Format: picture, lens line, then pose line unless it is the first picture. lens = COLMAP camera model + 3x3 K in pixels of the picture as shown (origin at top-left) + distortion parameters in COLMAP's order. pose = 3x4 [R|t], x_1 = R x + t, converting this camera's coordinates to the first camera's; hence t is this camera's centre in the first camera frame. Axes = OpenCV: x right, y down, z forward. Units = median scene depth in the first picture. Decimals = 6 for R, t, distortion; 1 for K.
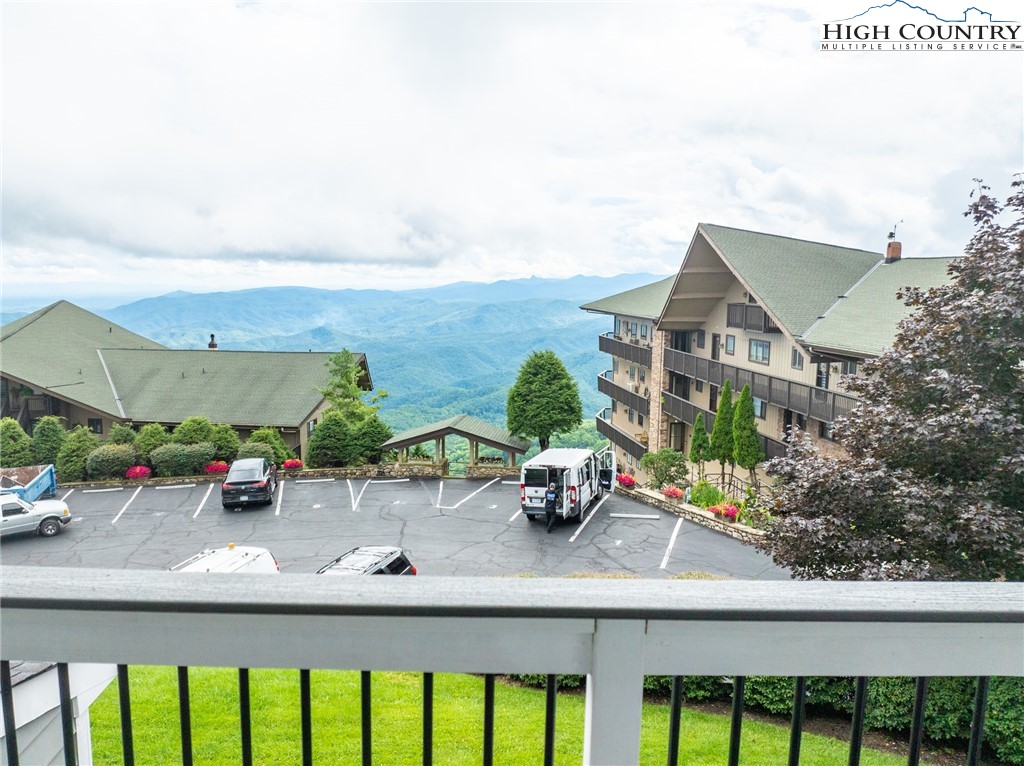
lens RADIAL K [[807.3, 0, 461.0], [0, 807.3, 407.2], [0, 0, 1]] dist [-0.040794, 0.001477]
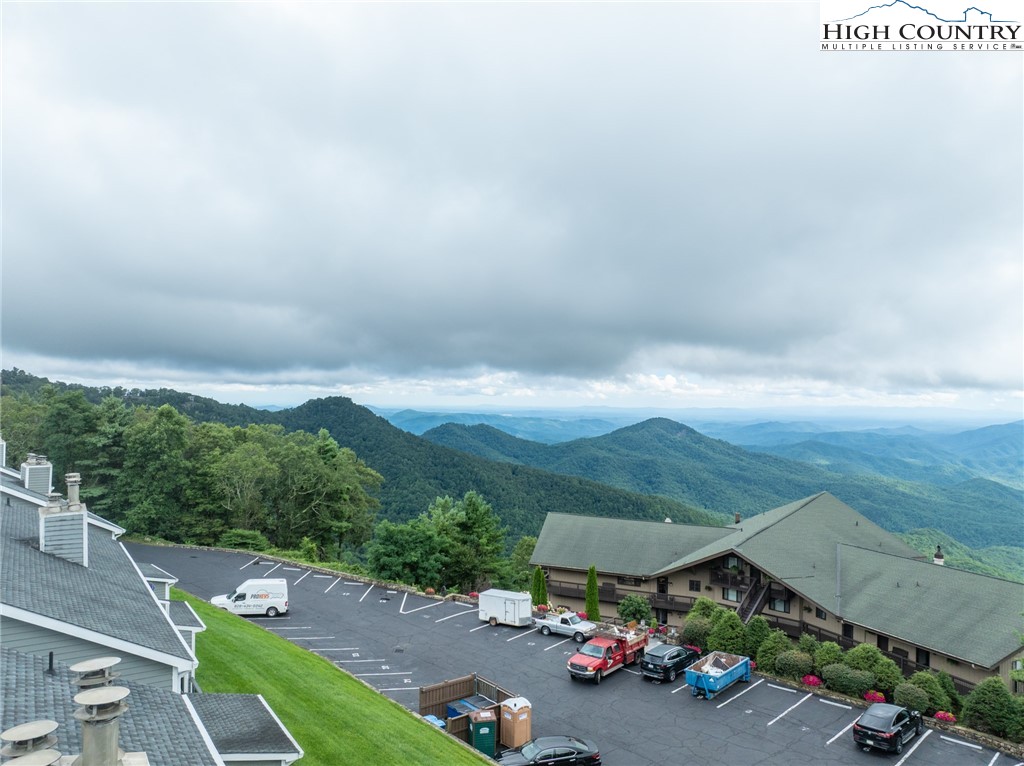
lens RADIAL K [[727.8, 0, 514.3], [0, 727.8, 385.8], [0, 0, 1]] dist [-0.040827, 0.004330]
pose [[0.571315, -0.007947, -0.820693, 0.150341], [-0.142302, 0.983849, -0.108589, -0.108745], [0.808300, 0.178825, 0.560956, -0.048772]]
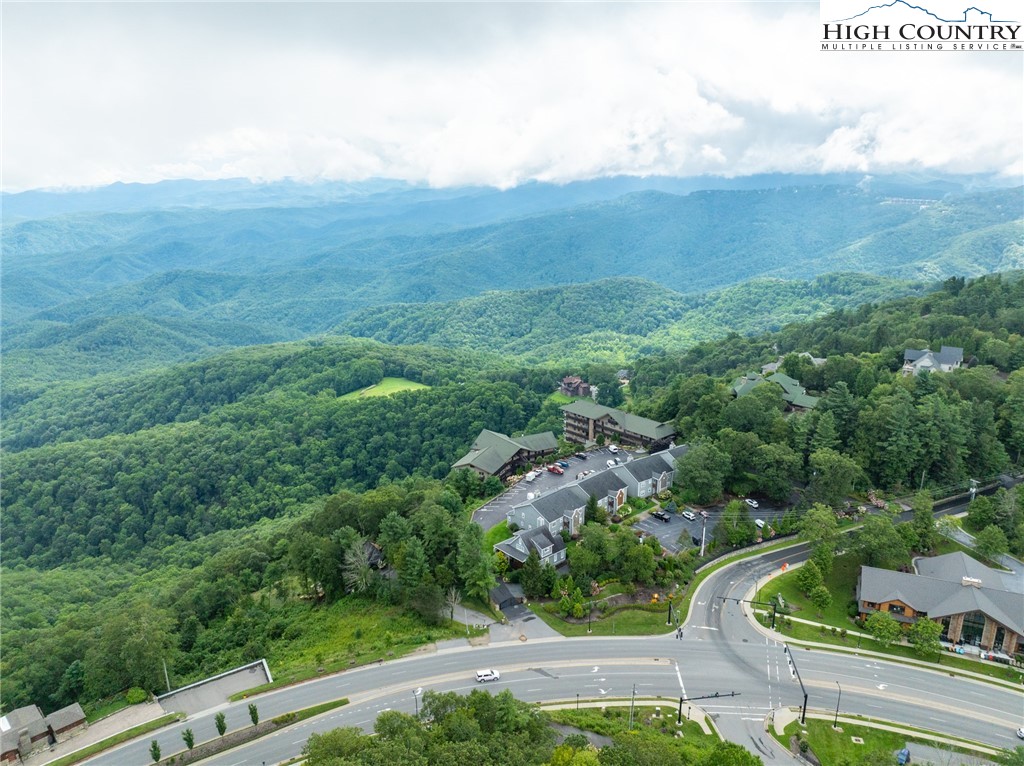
lens RADIAL K [[727.8, 0, 514.3], [0, 727.8, 385.8], [0, 0, 1]] dist [-0.040827, 0.004330]
pose [[0.801931, -0.167474, 0.573462, -2.946520], [0.097965, 0.983774, 0.150307, -1.078040], [-0.589329, -0.064356, 0.805325, -2.762736]]
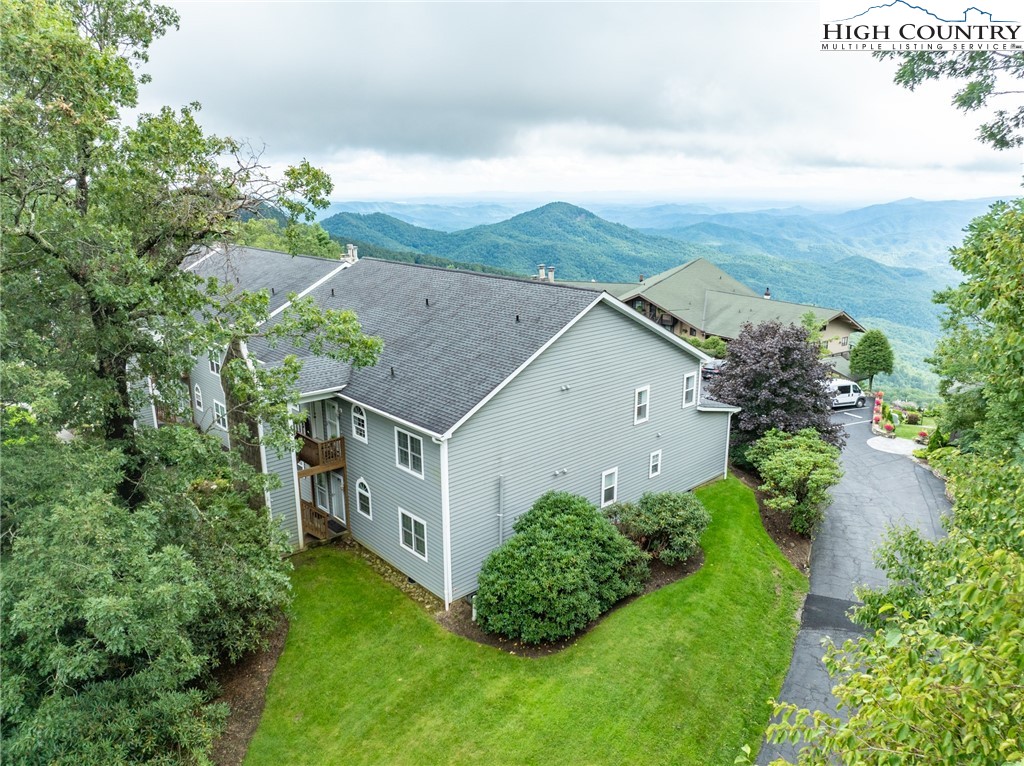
lens RADIAL K [[733.4, 0, 512.0], [0, 733.4, 383.0], [0, 0, 1]] dist [-0.029323, -0.031385]
pose [[0.677645, 0.189097, -0.710661, 0.436422], [-0.111248, 0.981613, 0.155114, -0.066914], [0.726925, -0.026053, 0.686222, -0.442893]]
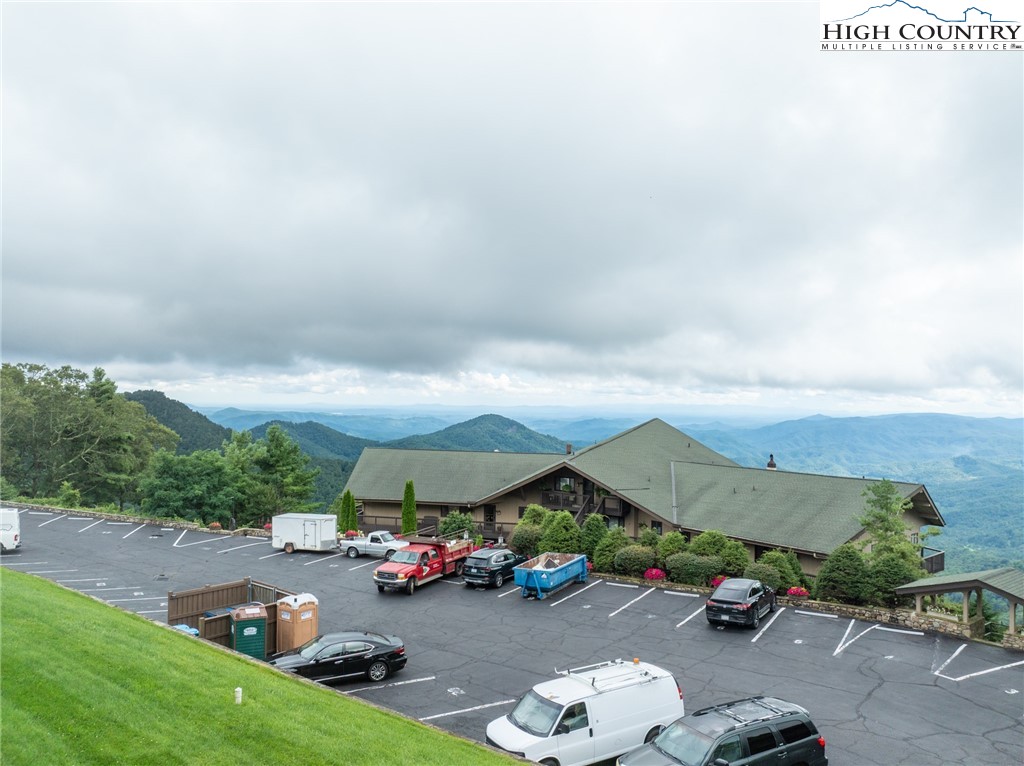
lens RADIAL K [[727.8, 0, 514.3], [0, 727.8, 385.8], [0, 0, 1]] dist [-0.040827, 0.004330]
pose [[0.742669, -0.002652, -0.669654, 0.072022], [-0.119276, 0.983478, -0.136176, -0.008811], [0.658951, 0.181007, 0.730082, 0.059805]]
